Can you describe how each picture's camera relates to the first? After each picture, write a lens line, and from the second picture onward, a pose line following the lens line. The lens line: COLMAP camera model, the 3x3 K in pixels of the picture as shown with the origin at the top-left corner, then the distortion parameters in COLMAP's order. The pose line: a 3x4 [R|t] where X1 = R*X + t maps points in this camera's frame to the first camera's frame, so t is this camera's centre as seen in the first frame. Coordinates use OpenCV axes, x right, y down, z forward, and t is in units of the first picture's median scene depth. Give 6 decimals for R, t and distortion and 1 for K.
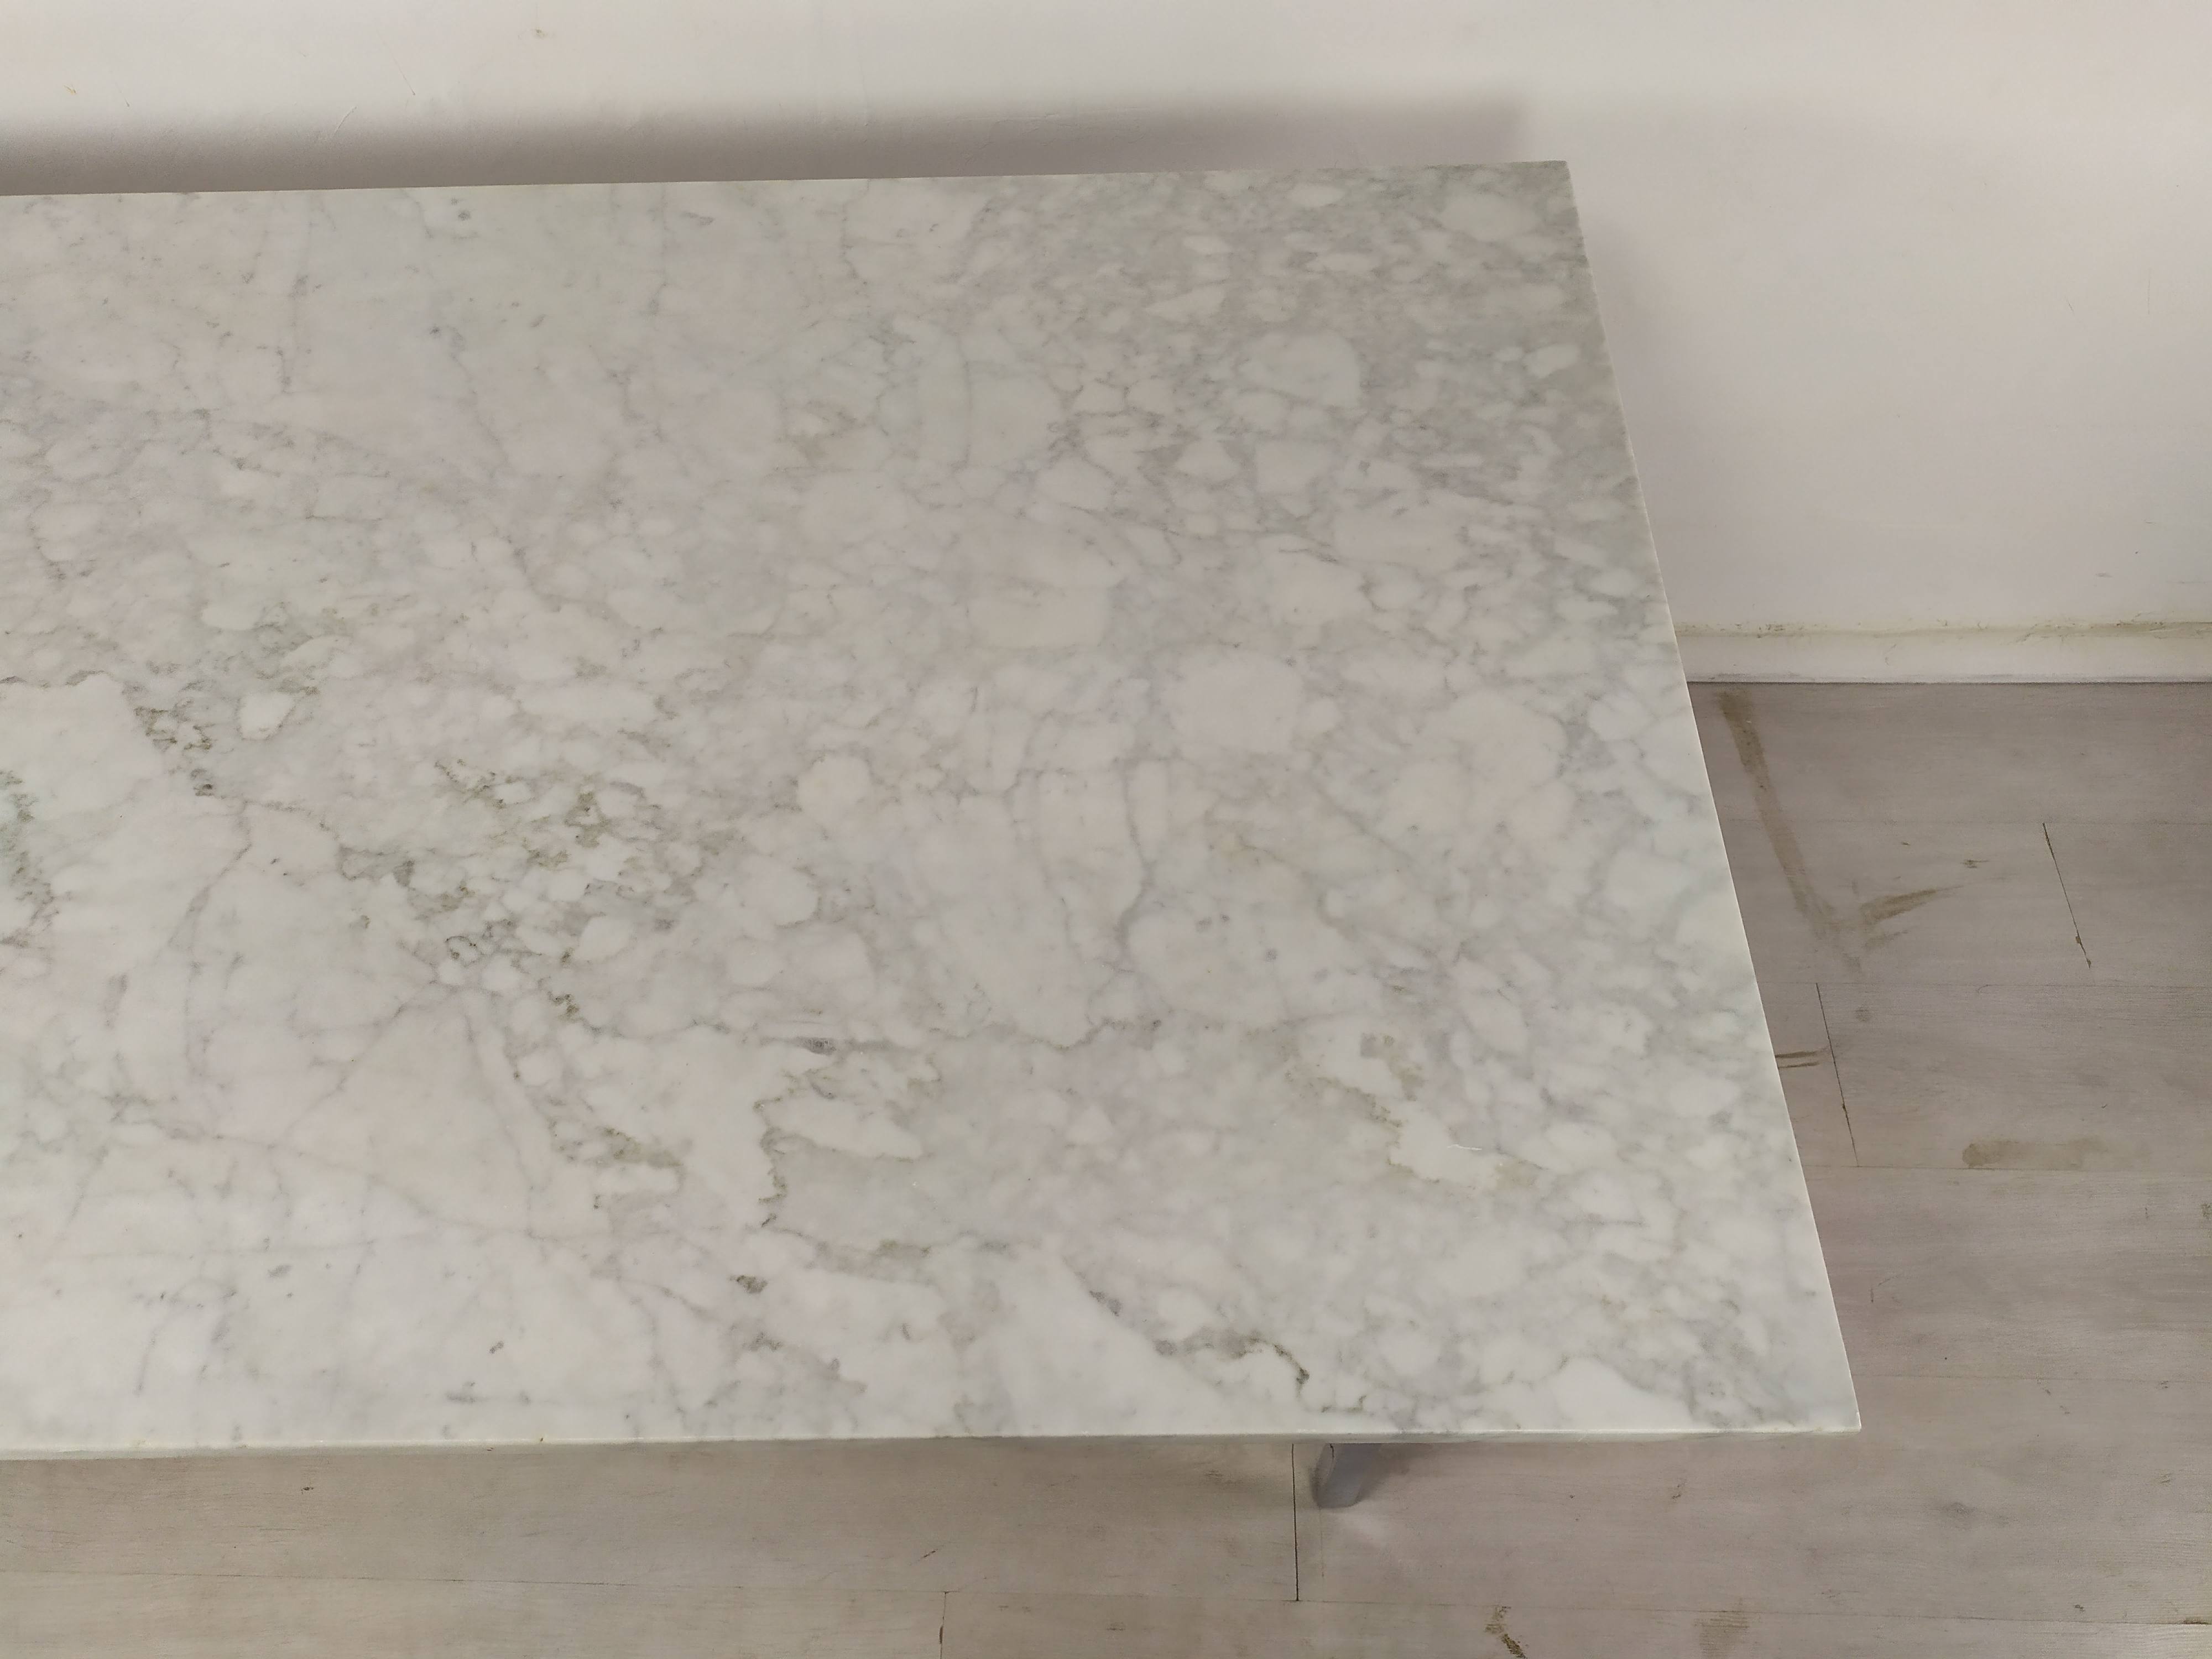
lens RADIAL K [[1652.5, 0, 1114.6], [0, 1652.5, 831.0], [0, 0, 1]] dist [0.056507, -0.068548]
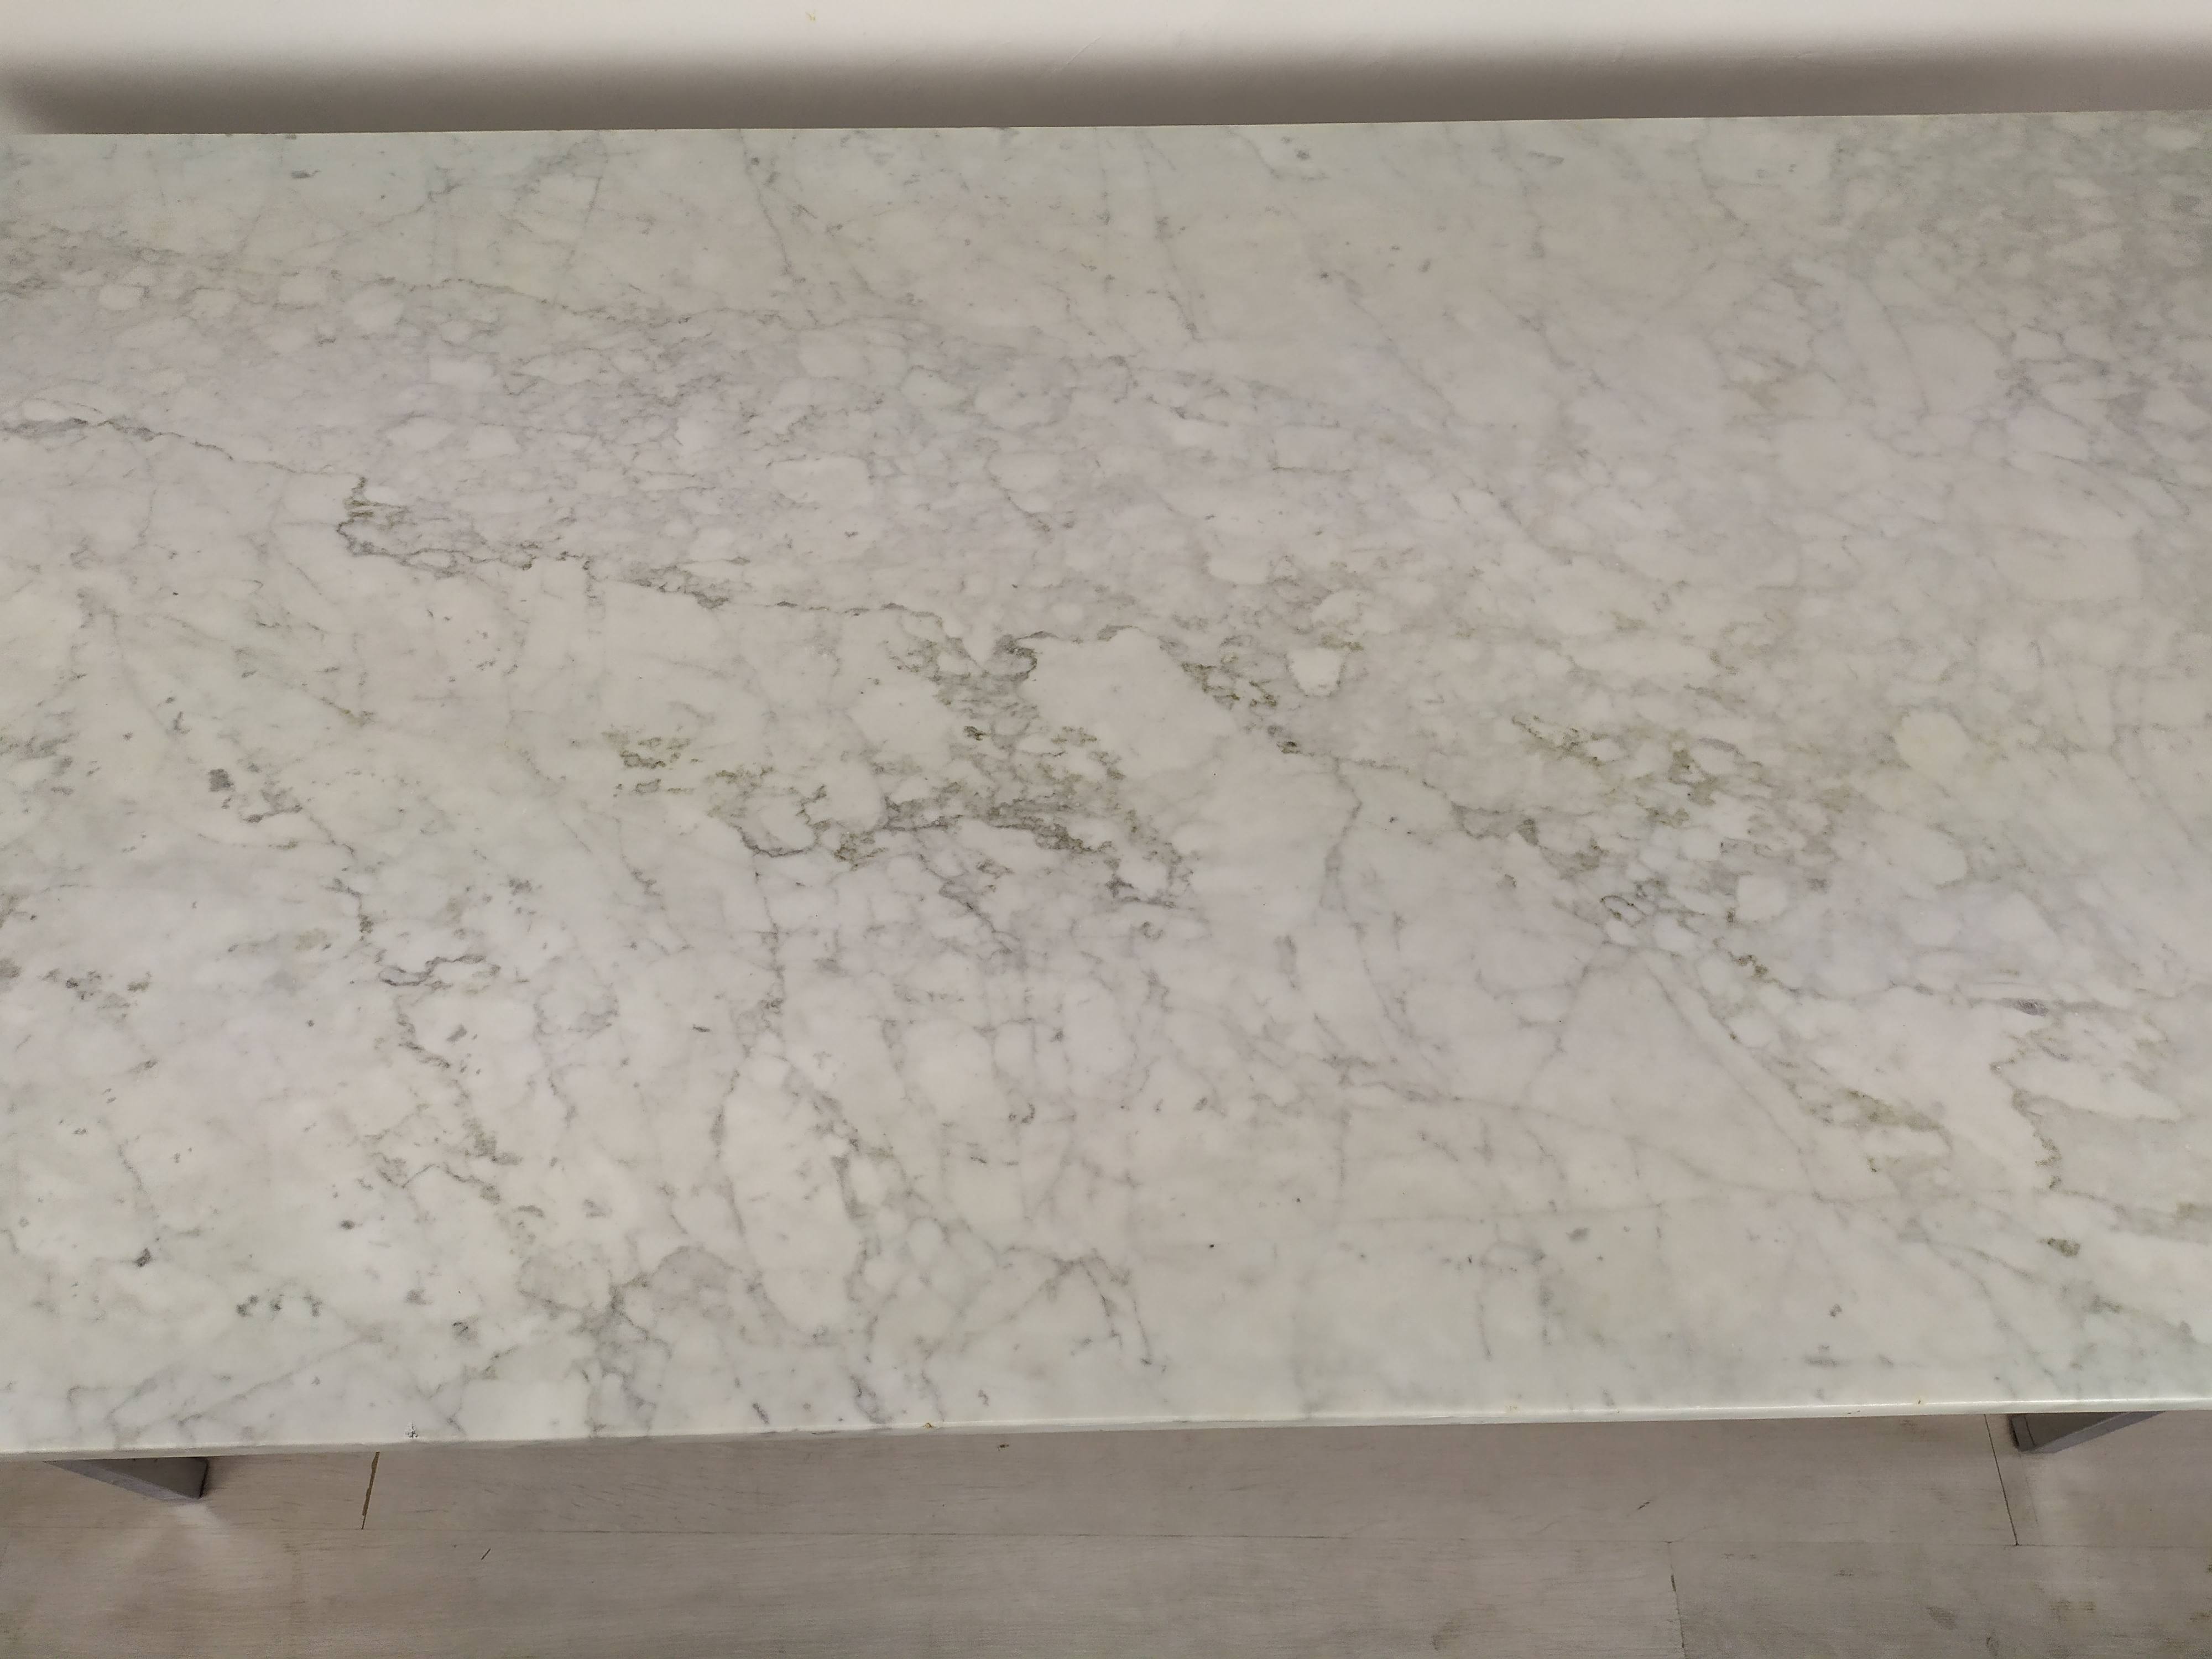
lens RADIAL K [[1667.5, 0, 1115.5], [0, 1667.5, 829.5], [0, 0, 1]] dist [0.057331, -0.075180]
pose [[0.999474, -0.002061, 0.032368, -0.676898], [0.001135, 0.999590, 0.028602, -0.004576], [-0.032414, -0.028551, 0.999067, 0.017876]]
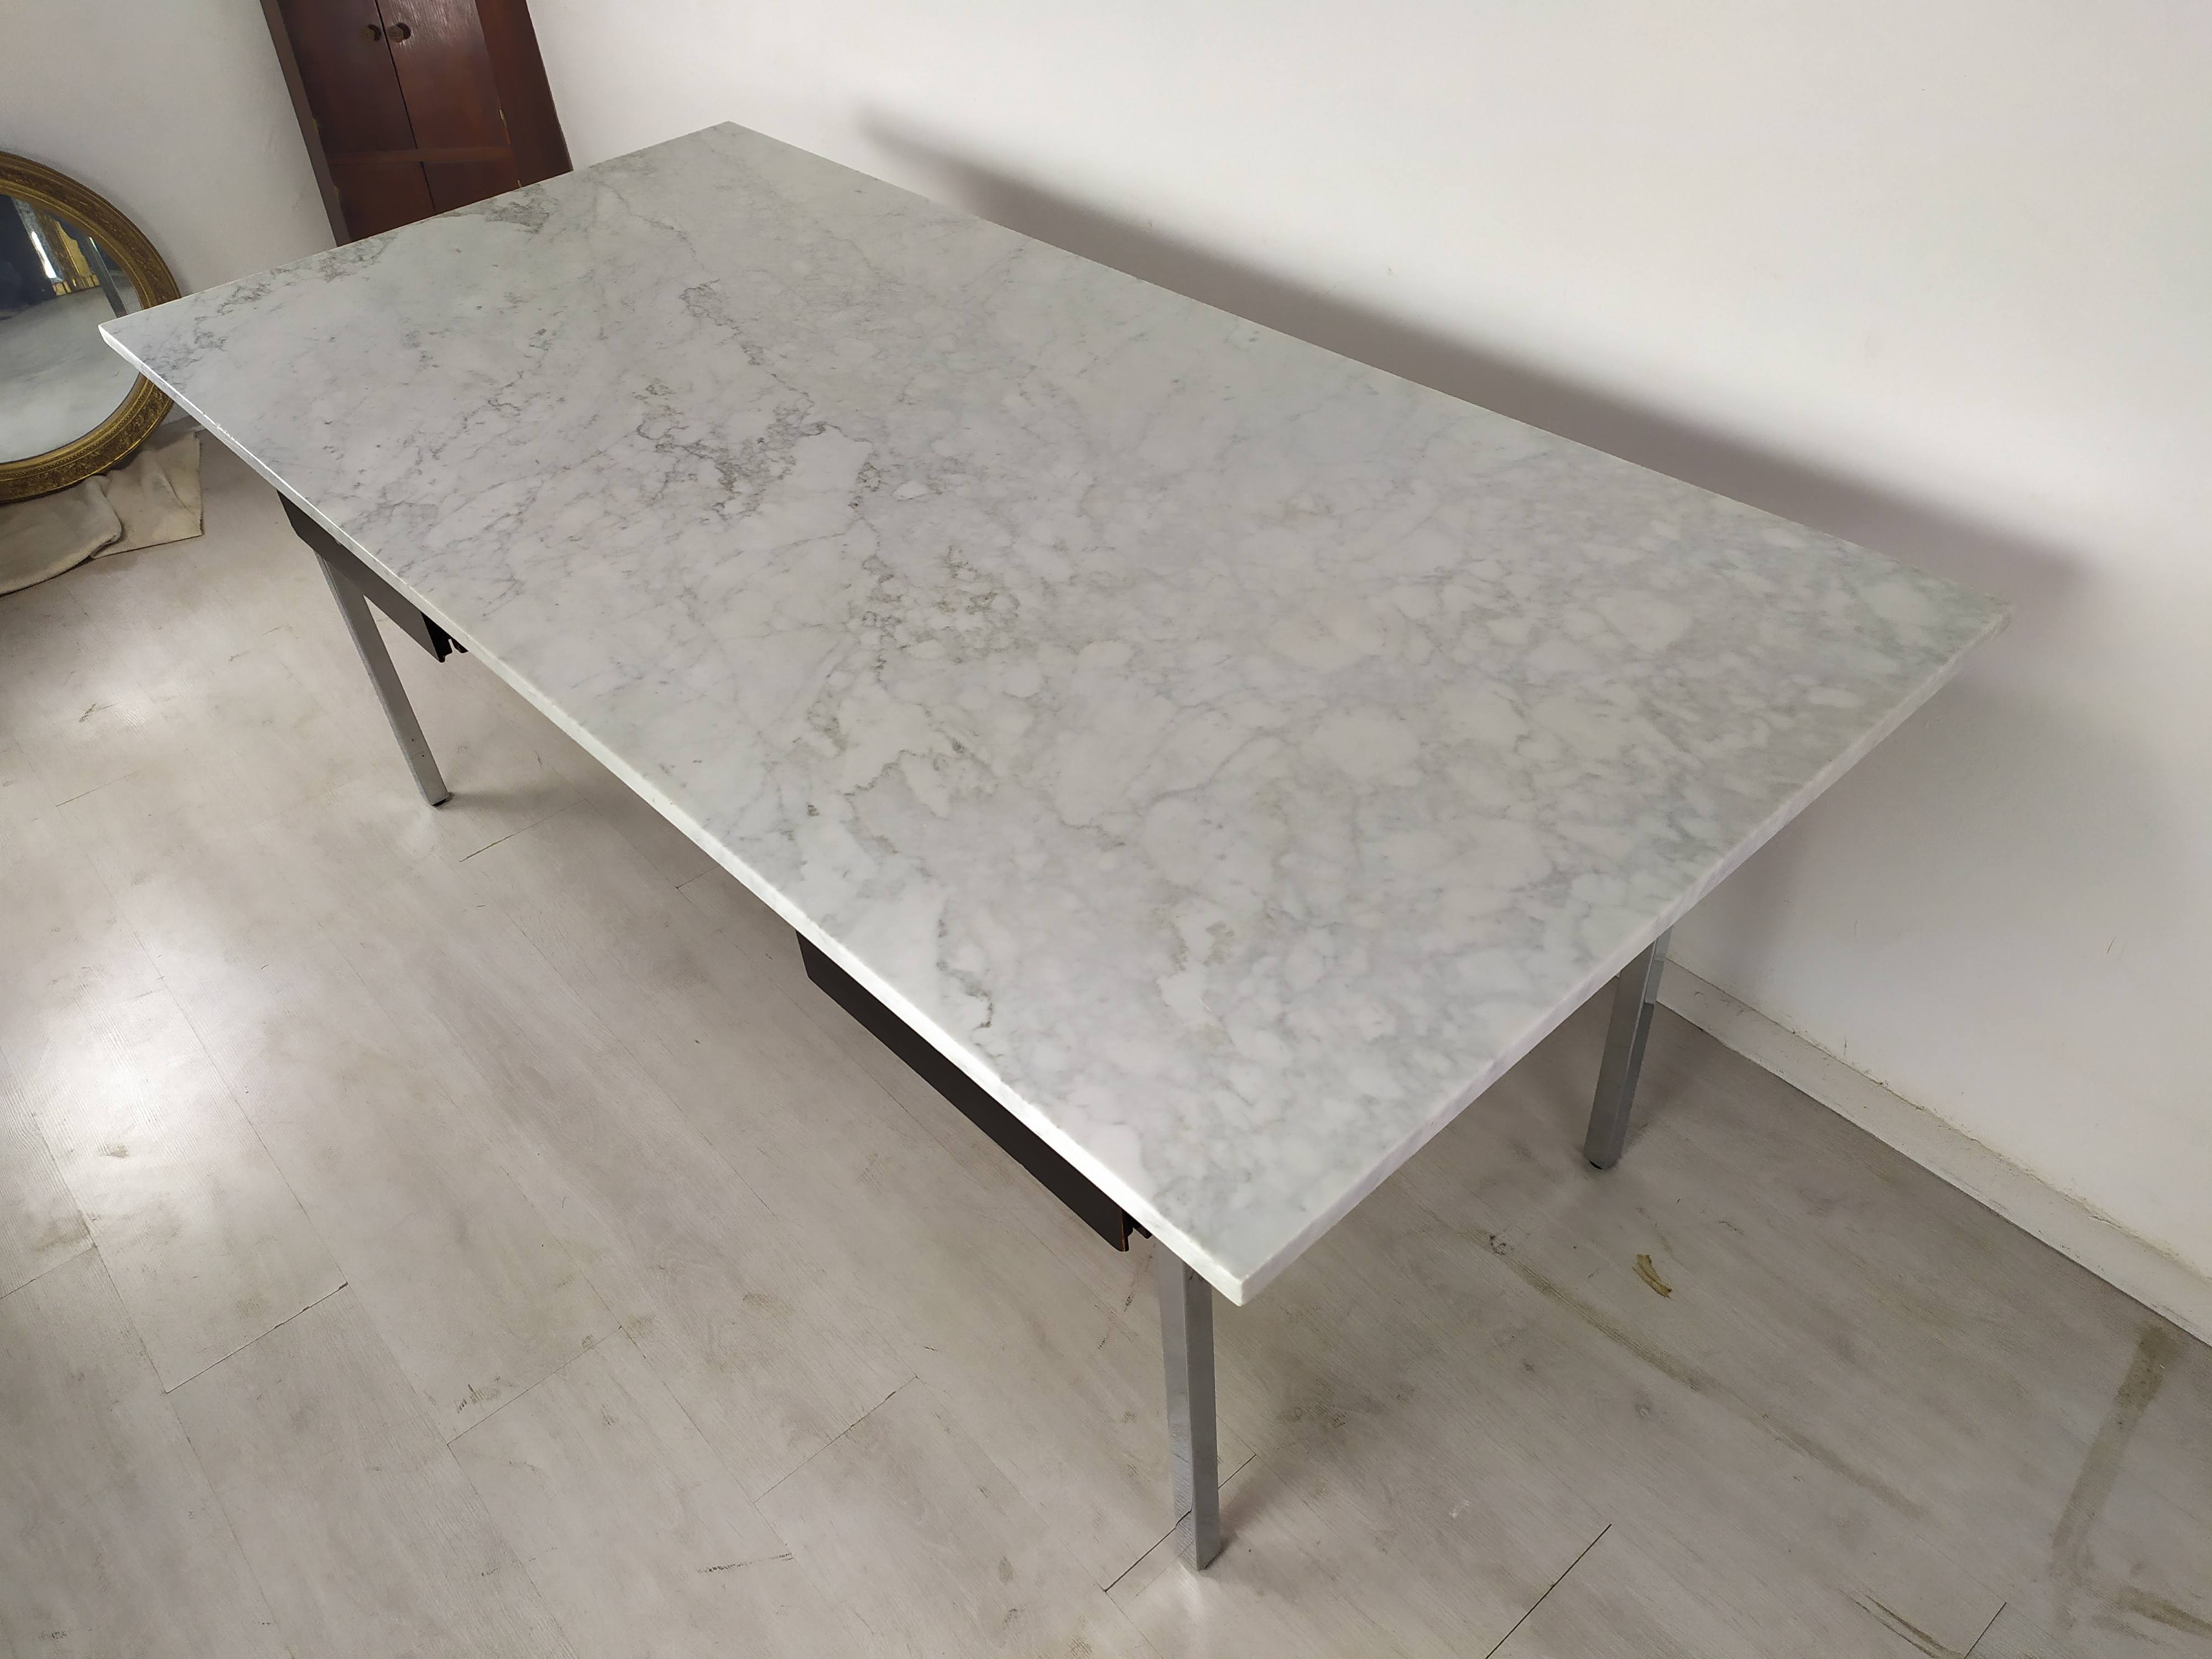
lens RADIAL K [[1647.9, 0, 1111.9], [0, 1647.9, 824.2], [0, 0, 1]] dist [0.061658, -0.068446]
pose [[0.677586, 0.469761, -0.565863, 0.711602], [-0.598924, 0.798992, -0.053877, 0.163841], [0.426811, 0.375415, 0.822737, -0.127590]]
